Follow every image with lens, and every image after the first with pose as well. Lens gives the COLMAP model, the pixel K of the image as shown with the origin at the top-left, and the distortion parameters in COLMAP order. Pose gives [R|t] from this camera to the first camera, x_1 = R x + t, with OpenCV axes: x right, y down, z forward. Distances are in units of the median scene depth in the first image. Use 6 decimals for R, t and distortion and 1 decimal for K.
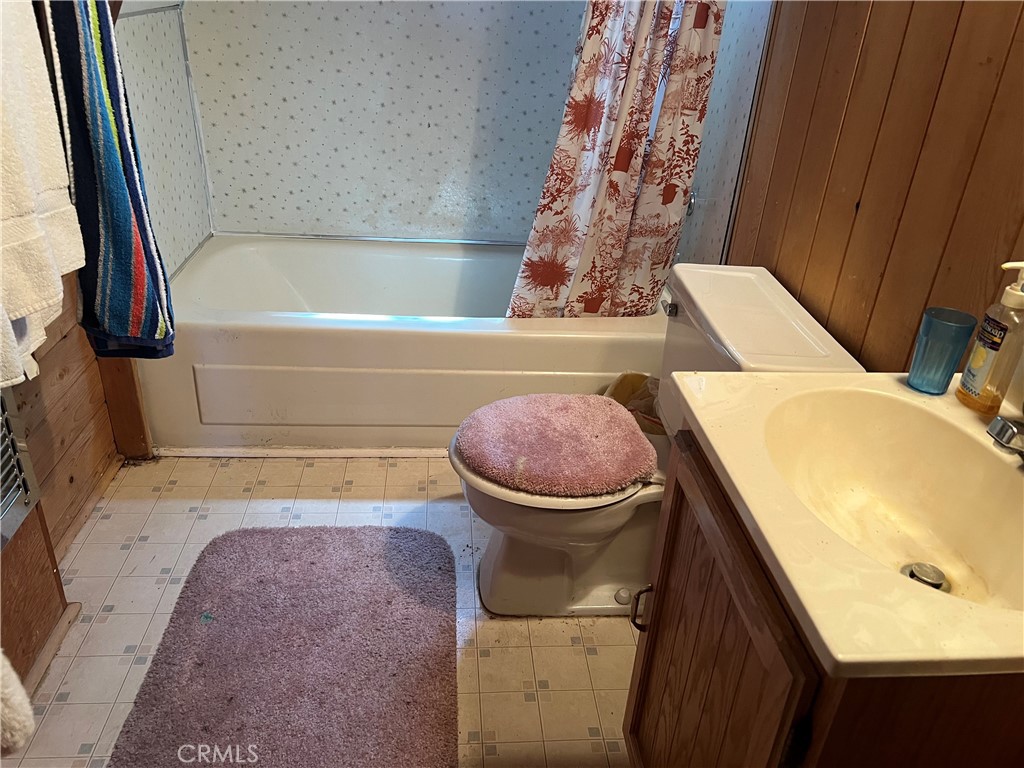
lens RADIAL K [[768.2, 0, 507.6], [0, 768.2, 386.5], [0, 0, 1]] dist [0.055831, -0.066636]
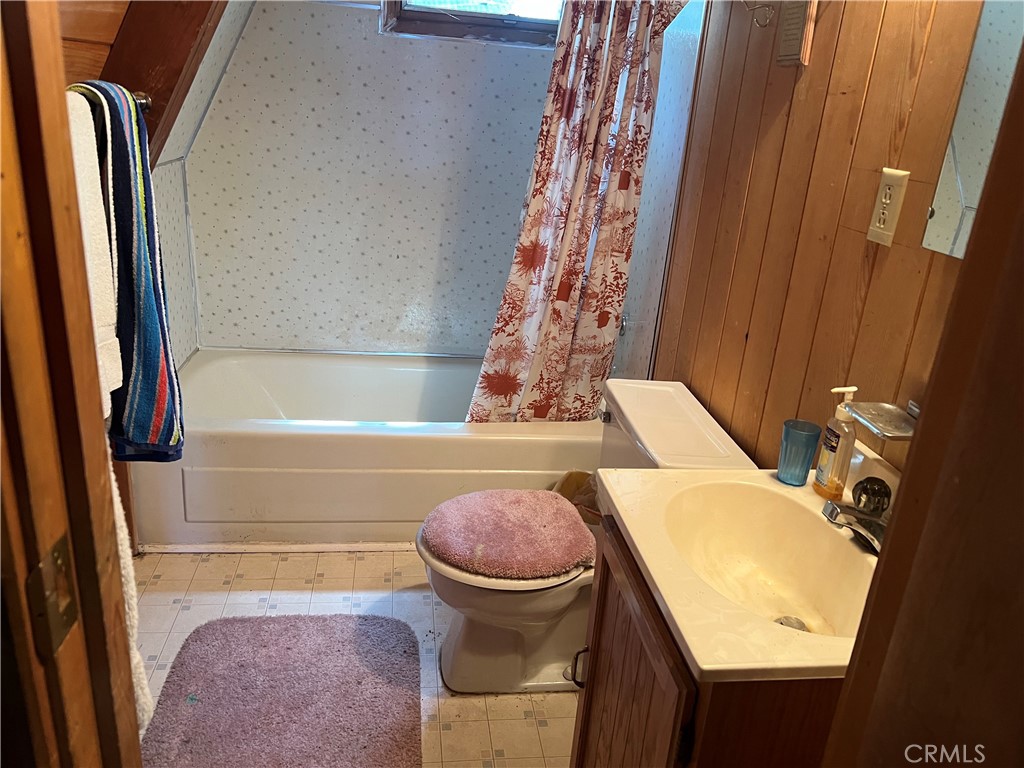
lens RADIAL K [[768.2, 0, 516.1], [0, 768.2, 383.1], [0, 0, 1]] dist [0.055831, -0.066636]
pose [[0.997610, 0.001109, 0.069093, -0.007199], [0.008176, 0.990953, -0.133962, 0.005695], [-0.068617, 0.134206, 0.988575, -0.170482]]
